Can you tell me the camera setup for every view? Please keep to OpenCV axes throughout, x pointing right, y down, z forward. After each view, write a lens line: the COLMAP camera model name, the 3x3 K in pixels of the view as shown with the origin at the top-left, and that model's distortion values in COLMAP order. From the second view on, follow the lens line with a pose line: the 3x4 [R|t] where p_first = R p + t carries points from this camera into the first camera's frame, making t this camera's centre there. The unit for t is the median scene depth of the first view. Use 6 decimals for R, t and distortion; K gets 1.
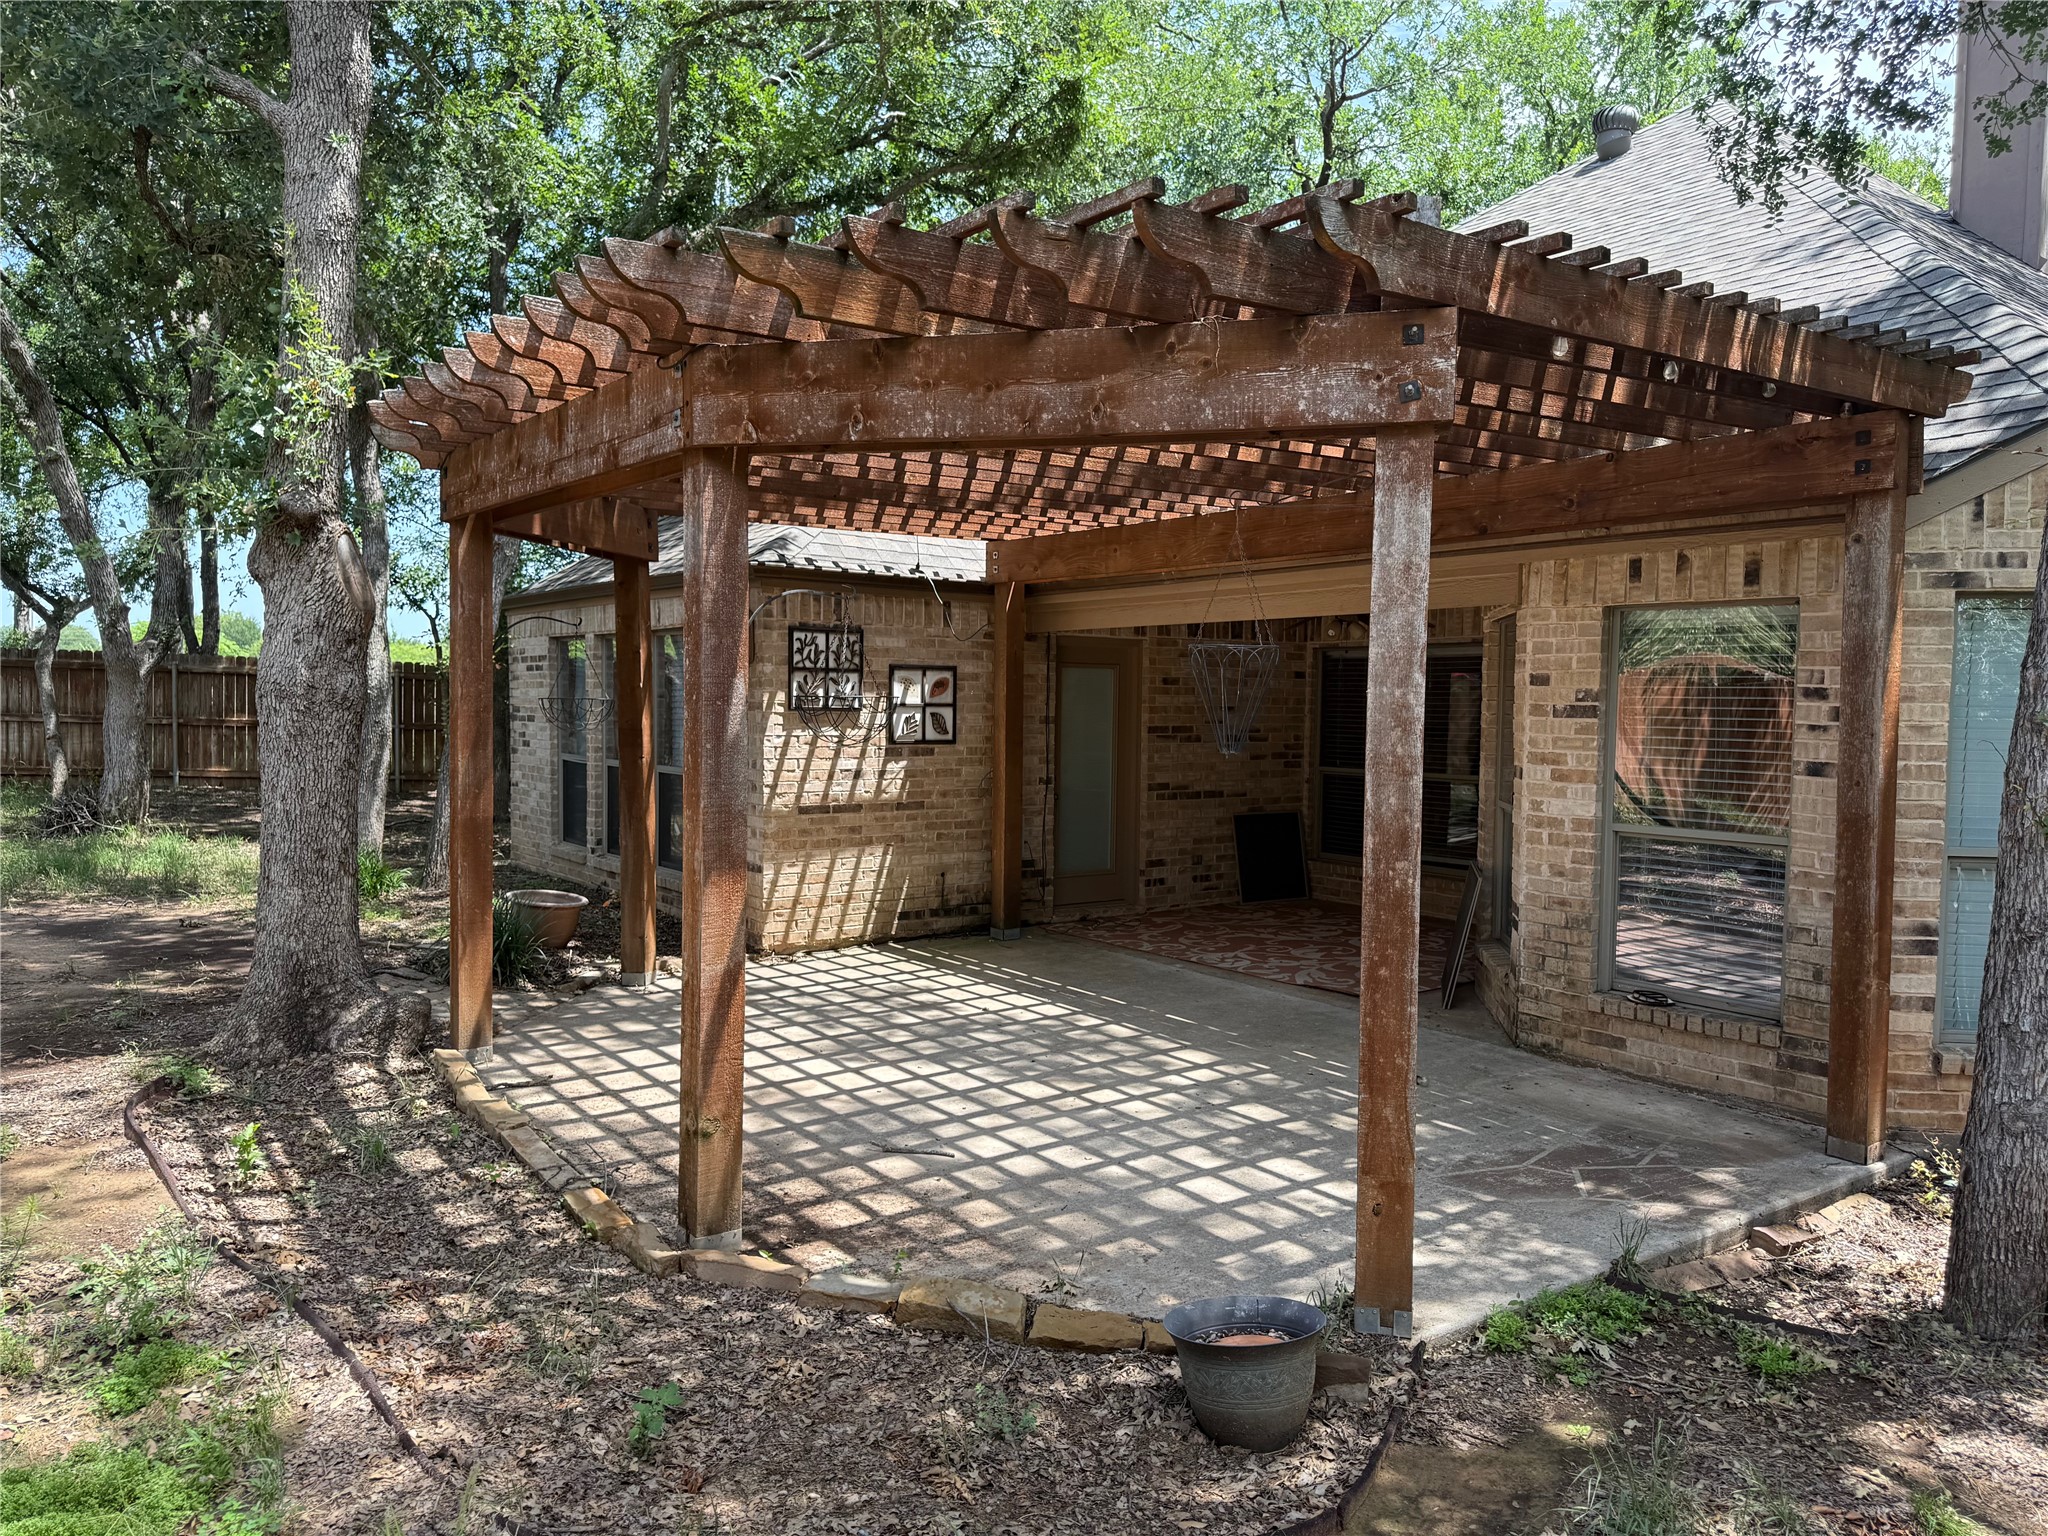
lens RADIAL K [[1444.1, 0, 1012.3], [0, 1444.1, 767.8], [0, 0, 1]] dist [0.092685, -0.119378]
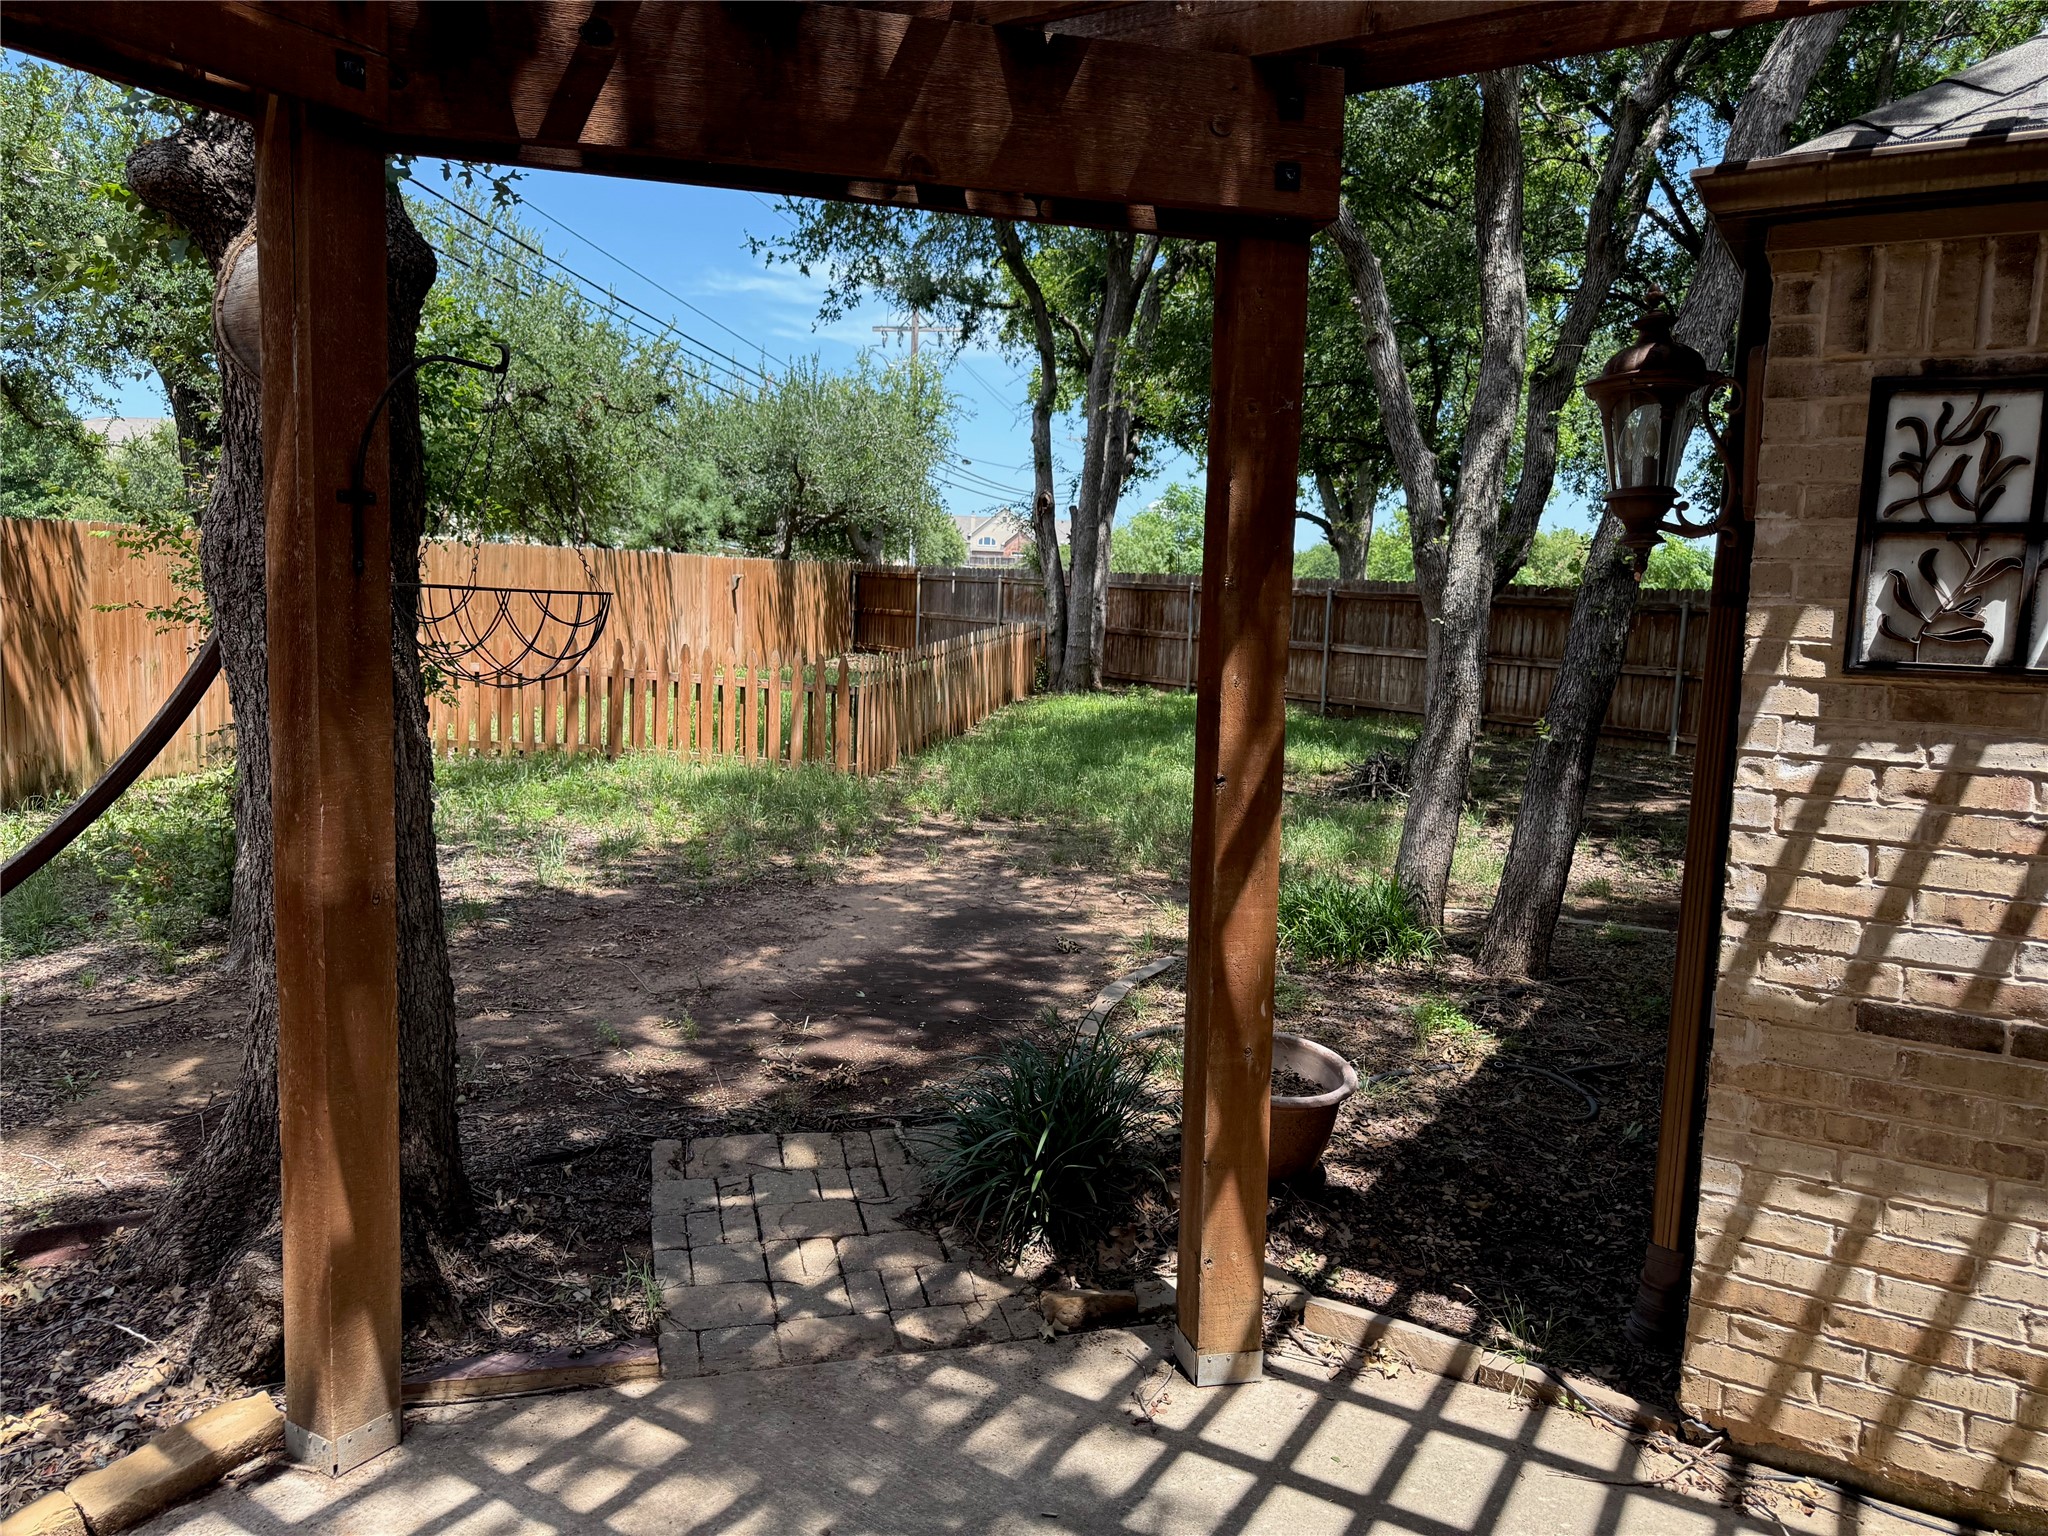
lens RADIAL K [[1444.1, 0, 1012.3], [0, 1444.1, 767.8], [0, 0, 1]] dist [0.092685, -0.119378]
pose [[0.392769, 0.103783, -0.913762, 0.051657], [-0.079994, 0.993701, 0.078478, -0.030334], [0.916151, 0.042271, 0.398597, 0.724640]]
